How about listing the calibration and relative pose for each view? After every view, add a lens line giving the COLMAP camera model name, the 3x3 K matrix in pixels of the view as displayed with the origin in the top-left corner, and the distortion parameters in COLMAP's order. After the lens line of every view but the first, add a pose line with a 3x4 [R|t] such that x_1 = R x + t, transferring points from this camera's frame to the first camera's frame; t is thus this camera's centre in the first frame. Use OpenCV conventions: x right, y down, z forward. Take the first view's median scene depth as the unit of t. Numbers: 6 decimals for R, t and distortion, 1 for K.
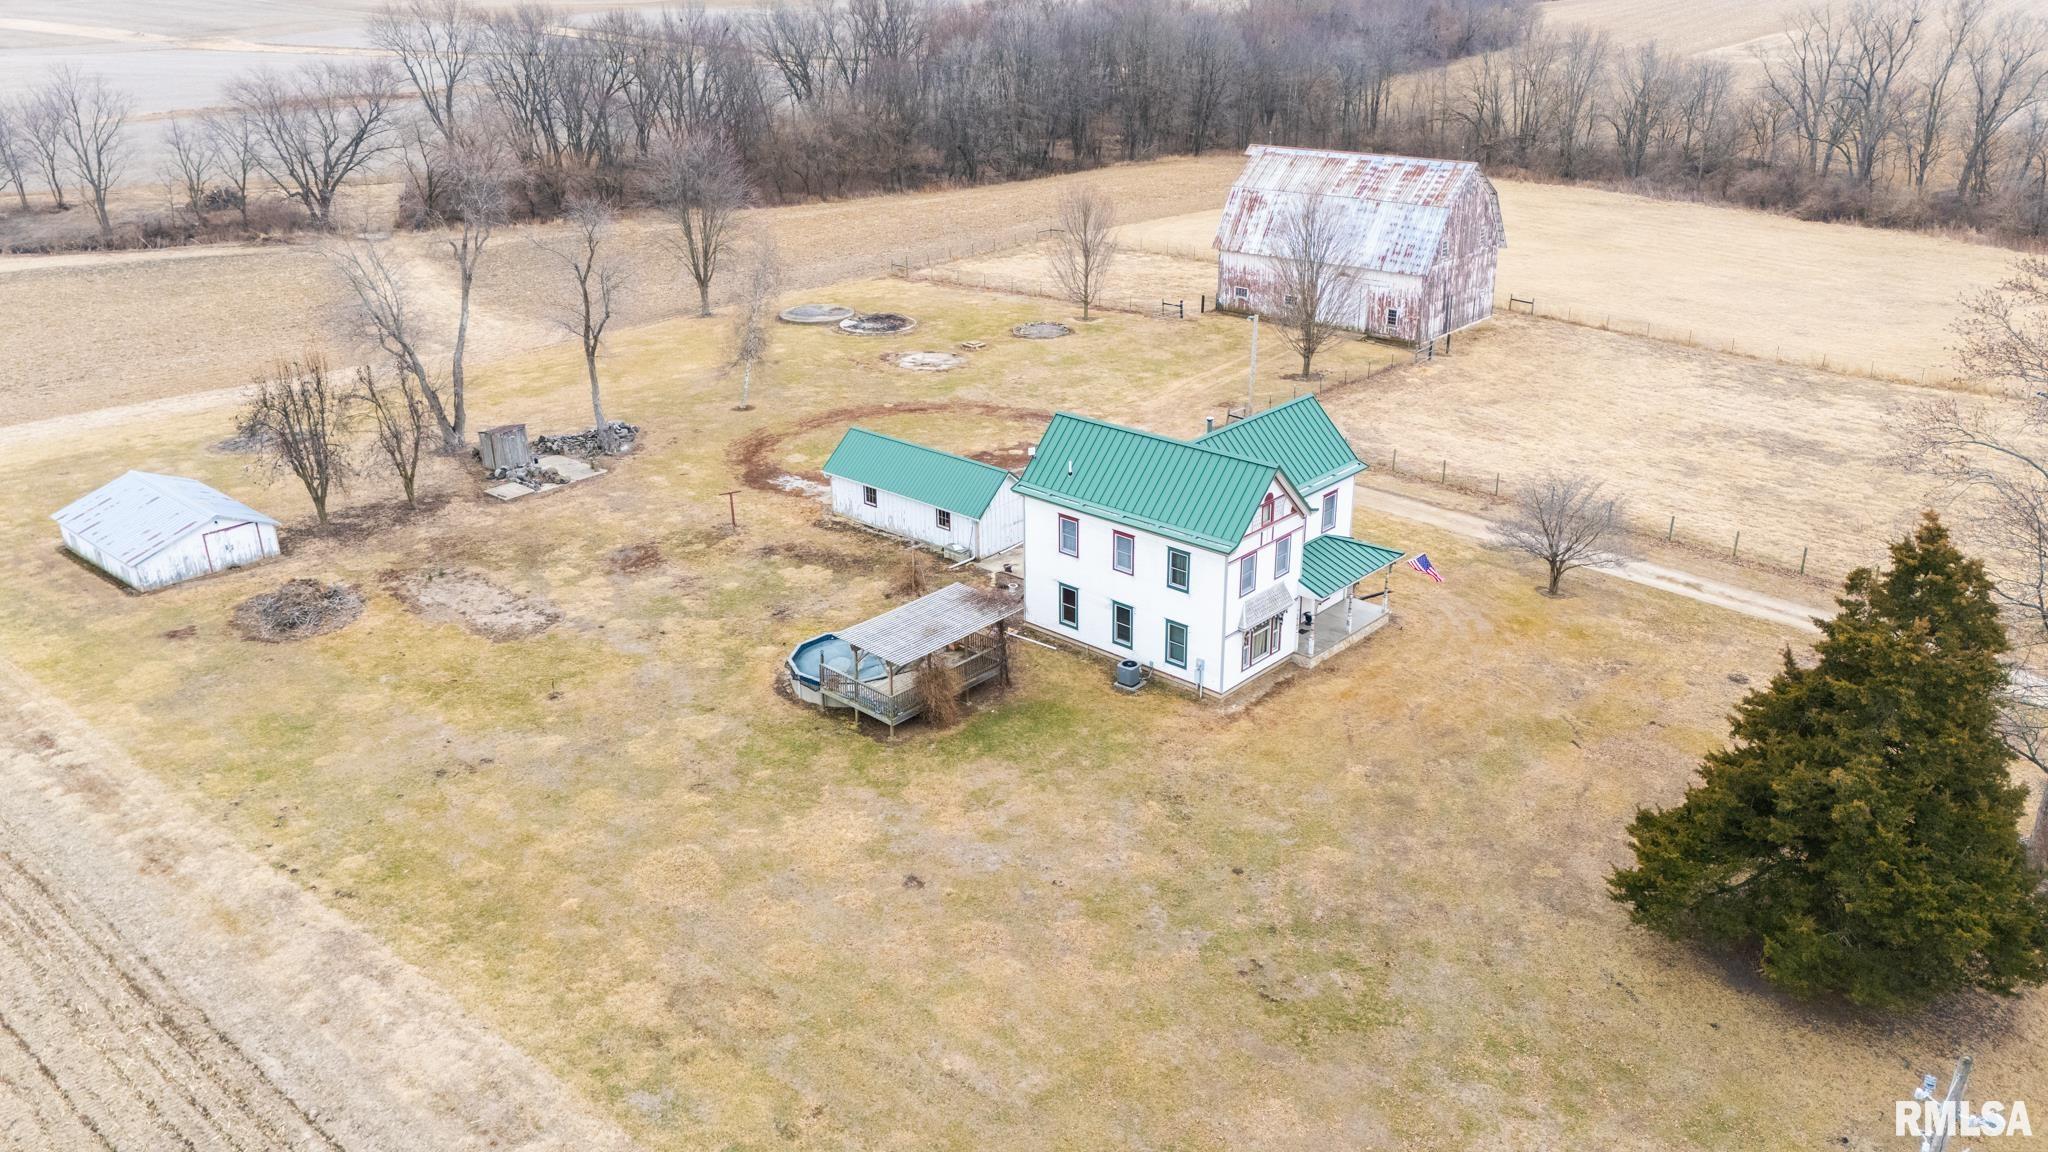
lens RADIAL K [[1415.3, 0, 1056.5], [0, 1415.3, 572.9], [0, 0, 1]] dist [0.077973, -0.052024]
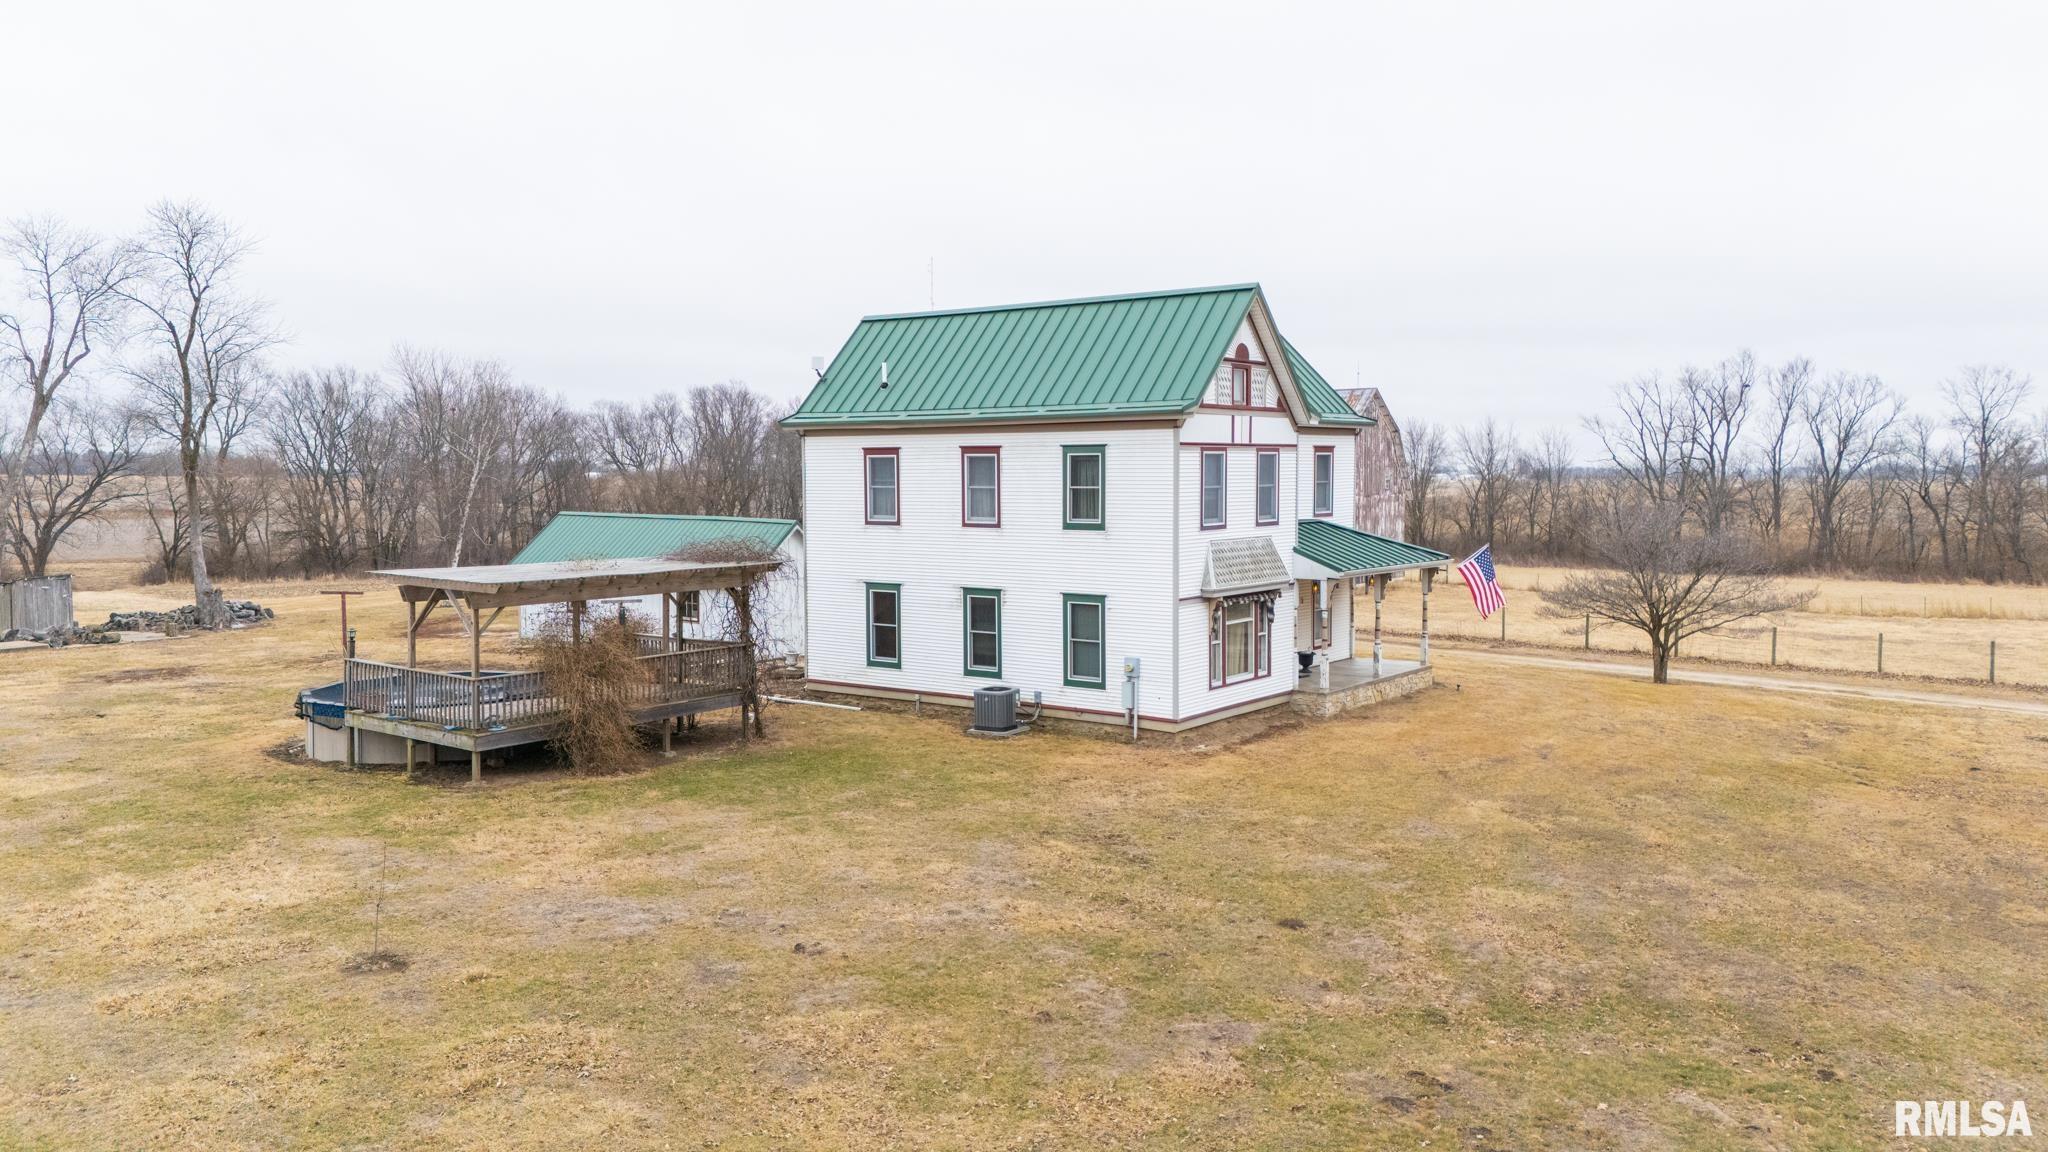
lens RADIAL K [[1415.3, 0, 1056.5], [0, 1415.3, 572.9], [0, 0, 1]] dist [0.077973, -0.052024]
pose [[0.994894, -0.006690, 0.100701, 0.021590], [0.039030, 0.945670, -0.322777, 0.196522], [-0.093071, 0.325059, 0.941103, 0.499538]]
